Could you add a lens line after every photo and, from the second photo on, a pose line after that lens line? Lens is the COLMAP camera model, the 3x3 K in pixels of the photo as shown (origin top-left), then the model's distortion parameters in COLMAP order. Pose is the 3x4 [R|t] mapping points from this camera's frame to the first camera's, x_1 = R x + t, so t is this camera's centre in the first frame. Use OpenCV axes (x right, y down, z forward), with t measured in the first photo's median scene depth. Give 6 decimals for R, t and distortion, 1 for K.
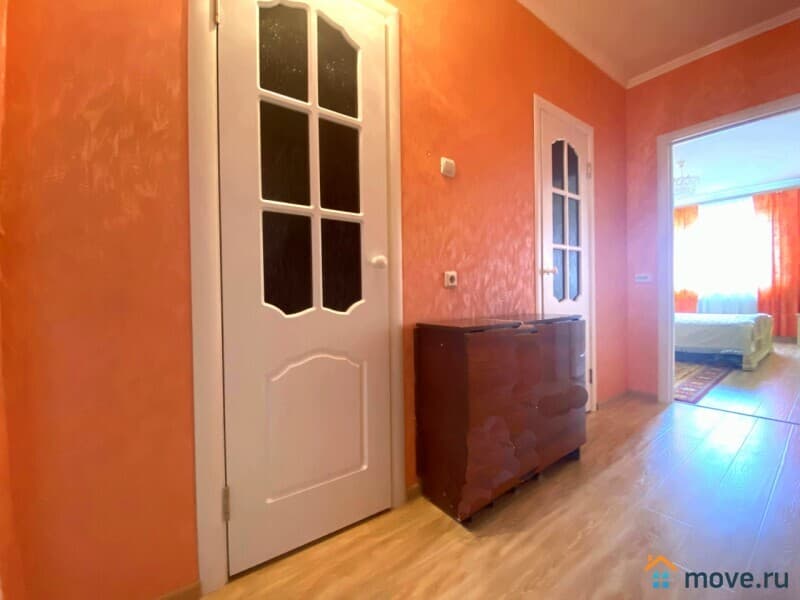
lens RADIAL K [[321.4, 0, 398.1], [0, 321.4, 298.0], [0, 0, 1]] dist [0.001890, -0.014173]
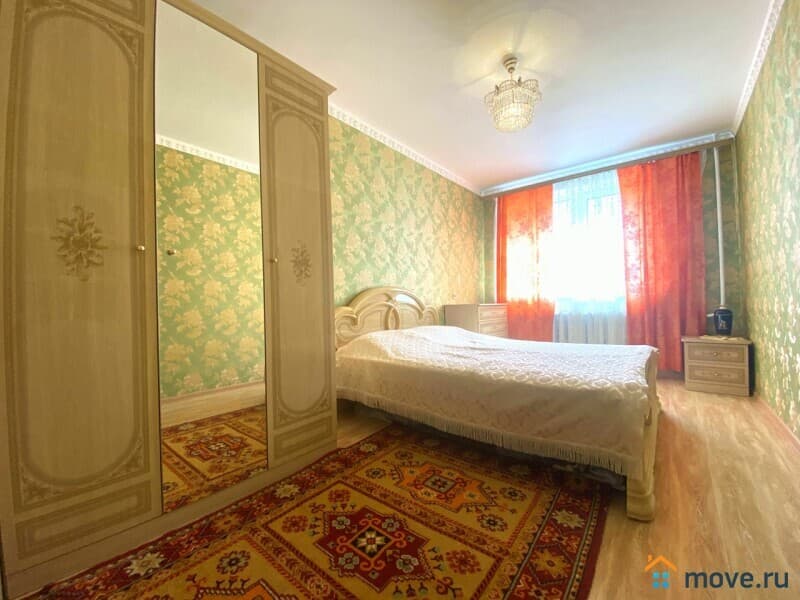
lens RADIAL K [[321.4, 0, 398.1], [0, 321.4, 298.0], [0, 0, 1]] dist [0.001890, -0.014173]
pose [[0.968089, -0.010752, 0.250376, 1.081501], [0.014933, 0.999779, -0.014805, -0.069671], [-0.250161, 0.018071, 0.968035, 0.996969]]
